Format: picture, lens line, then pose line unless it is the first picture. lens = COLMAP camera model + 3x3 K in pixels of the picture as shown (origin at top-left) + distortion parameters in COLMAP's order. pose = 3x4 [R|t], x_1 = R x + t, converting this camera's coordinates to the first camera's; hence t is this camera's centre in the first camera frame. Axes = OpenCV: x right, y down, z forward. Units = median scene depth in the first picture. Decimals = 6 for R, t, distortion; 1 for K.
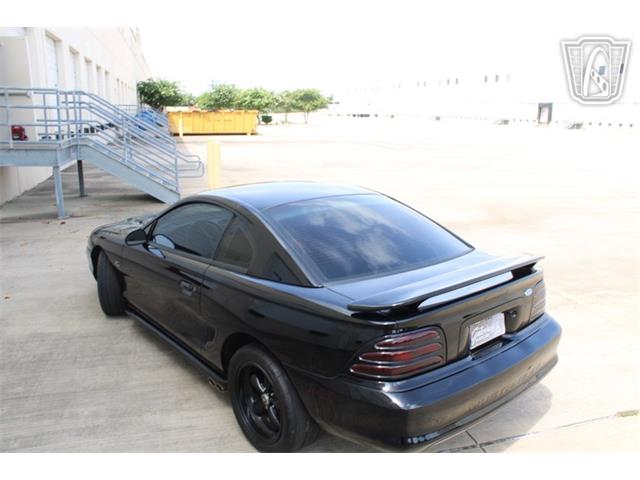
lens RADIAL K [[524.4, 0, 320.0], [0, 524.4, 240.0], [0, 0, 1]] dist [-0.157329, 0.114366]
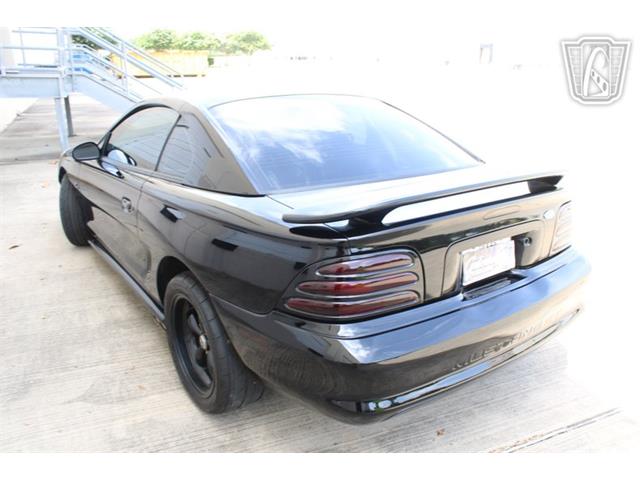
lens RADIAL K [[488.4, 0, 320.0], [0, 488.4, 240.0], [0, 0, 1]] dist [-0.004064, 0.000354]
pose [[0.997762, 0.022726, -0.062887, 0.114734], [-0.016257, 0.994700, 0.101525, 0.069864], [0.064861, -0.100275, 0.992843, 0.262430]]
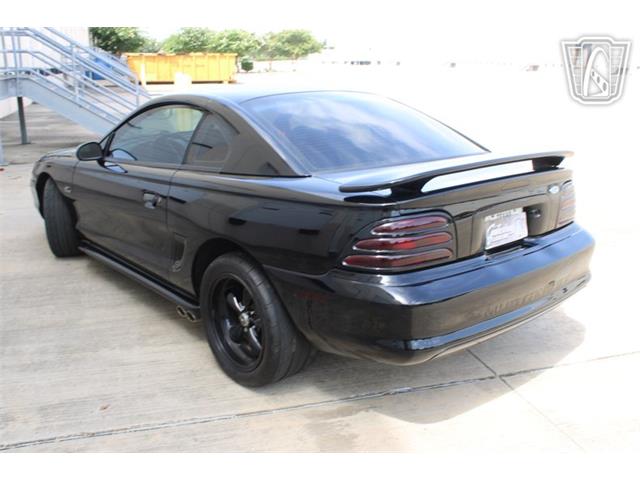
lens RADIAL K [[623.2, 0, 320.0], [0, 623.2, 240.0], [0, 0, 1]] dist [-0.102257, 0.031049]
pose [[0.999882, -0.011056, 0.010691, 0.008250], [0.010614, 0.999119, 0.040614, 0.133035], [-0.011131, -0.040495, 0.999118, -0.011325]]
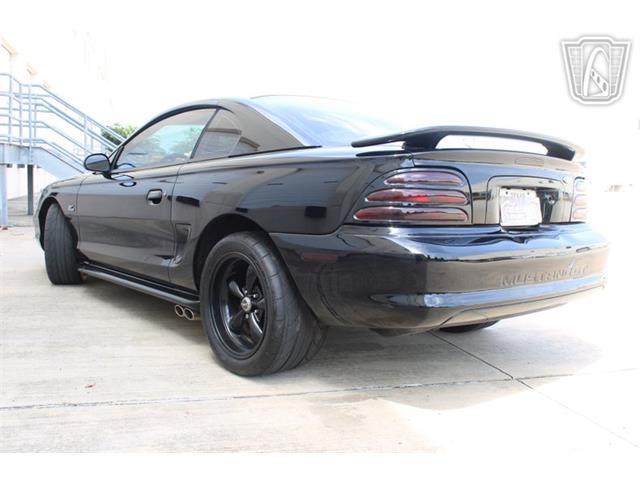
lens RADIAL K [[623.2, 0, 320.0], [0, 623.2, 240.0], [0, 0, 1]] dist [-0.102257, 0.031049]
pose [[0.999794, 0.017855, 0.009634, -0.002411], [-0.016348, 0.990212, -0.138610, 0.327729], [-0.012014, 0.138424, 0.990300, 0.030614]]
